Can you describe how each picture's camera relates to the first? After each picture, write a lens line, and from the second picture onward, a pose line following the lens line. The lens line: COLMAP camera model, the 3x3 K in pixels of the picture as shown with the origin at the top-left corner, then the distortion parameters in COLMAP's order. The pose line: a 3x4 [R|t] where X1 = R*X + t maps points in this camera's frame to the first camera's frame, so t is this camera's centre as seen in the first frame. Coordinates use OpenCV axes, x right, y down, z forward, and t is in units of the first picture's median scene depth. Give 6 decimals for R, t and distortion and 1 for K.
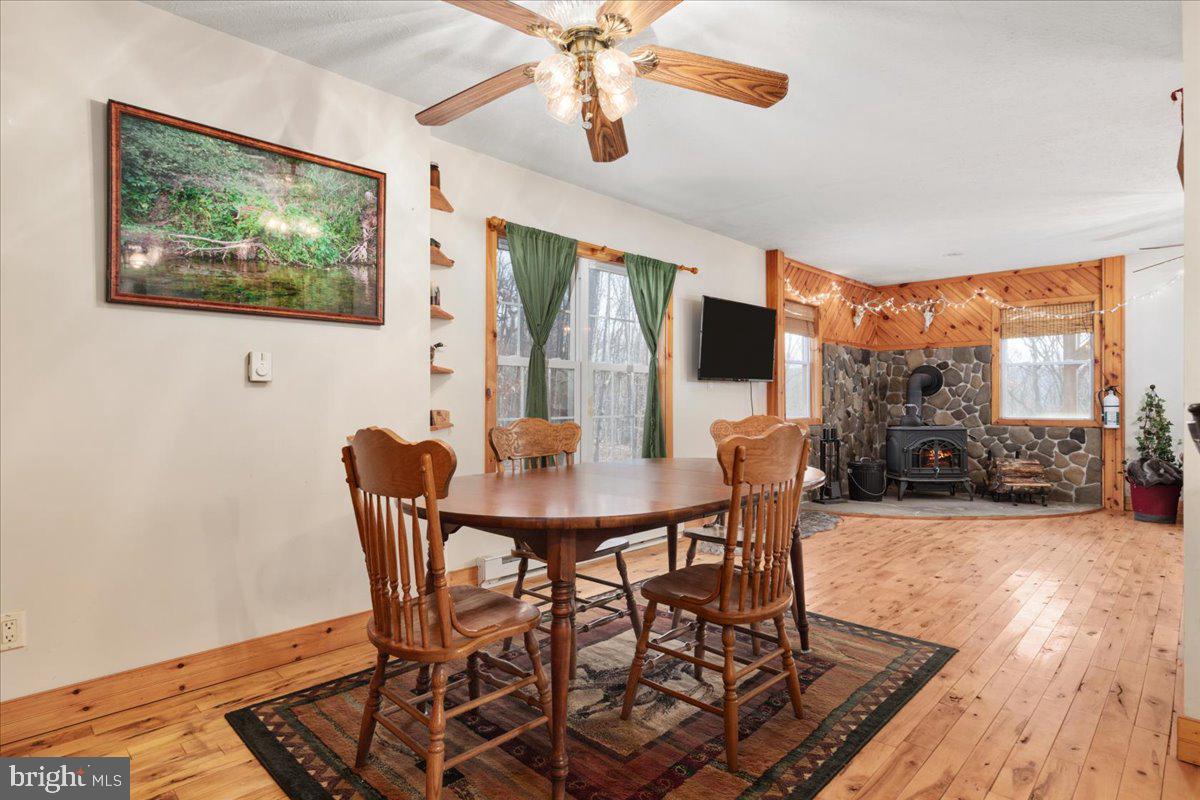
lens RADIAL K [[676.2, 0, 575.7], [0, 676.2, 398.4], [0, 0, 1]] dist [0.013062, -0.003596]
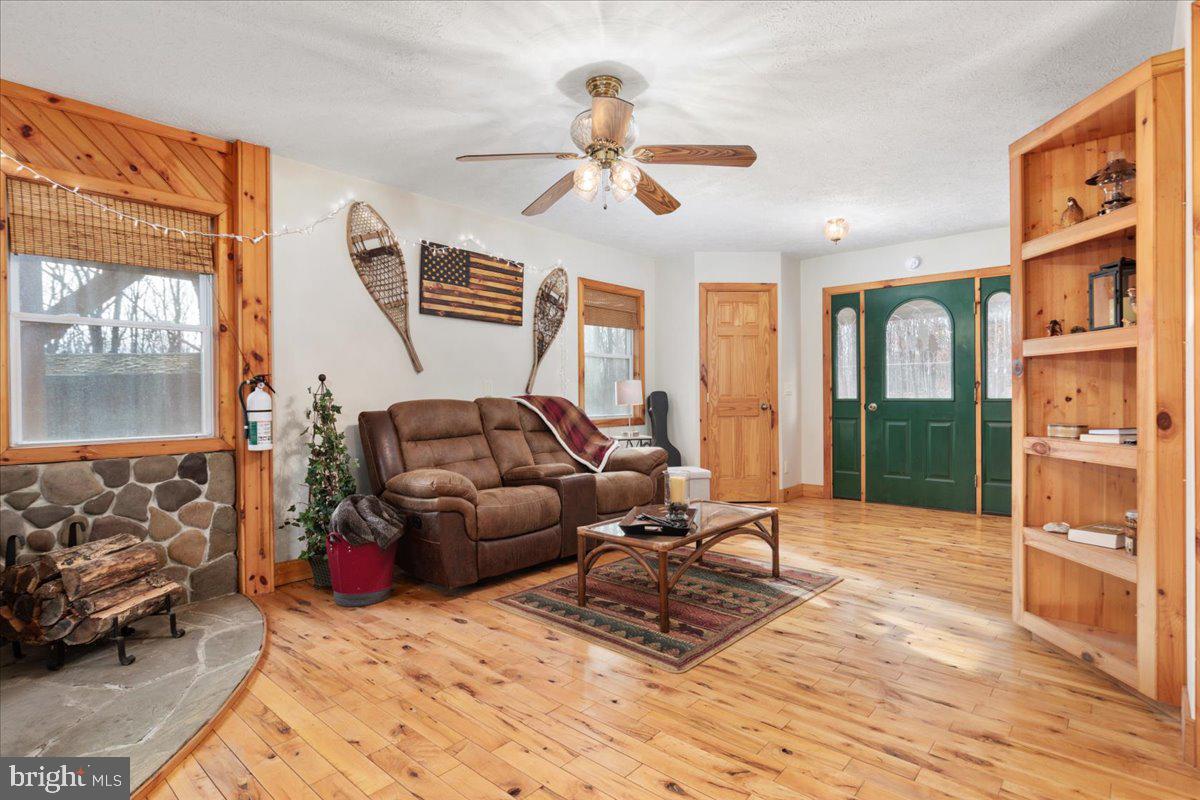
lens RADIAL K [[606.6, 0, 600.9], [0, 606.6, 400.0], [0, 0, 1]] dist [0.002021, 0.000971]
pose [[-0.036900, -0.005794, 0.999302, 0.264911], [0.008190, 0.999948, 0.006100, 0.001690], [-0.999285, 0.008410, -0.036851, 0.698473]]
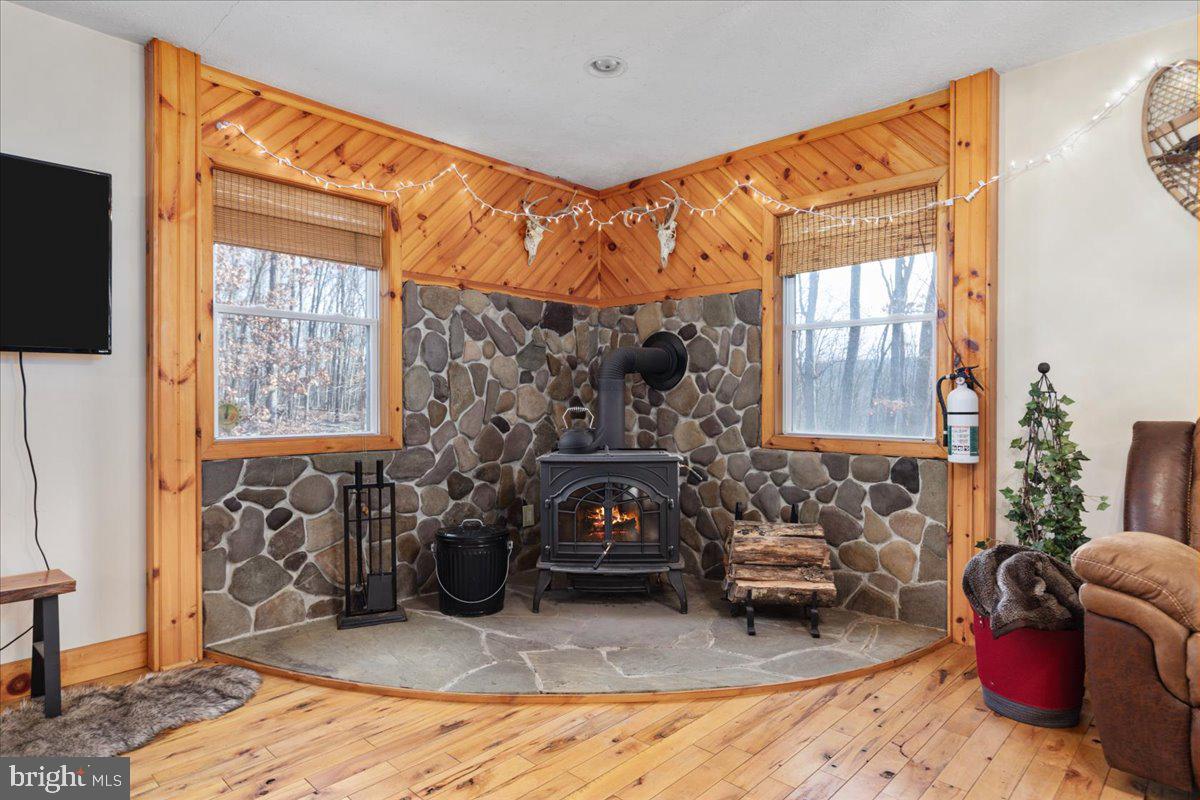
lens RADIAL K [[676.2, 0, 601.8], [0, 676.2, 399.8], [0, 0, 1]] dist [0.013062, -0.003596]
pose [[0.999976, 0.001368, -0.006810, 0.525429], [-0.001319, 0.999973, 0.007278, -0.000062], [0.006820, -0.007268, 0.999950, 0.528150]]
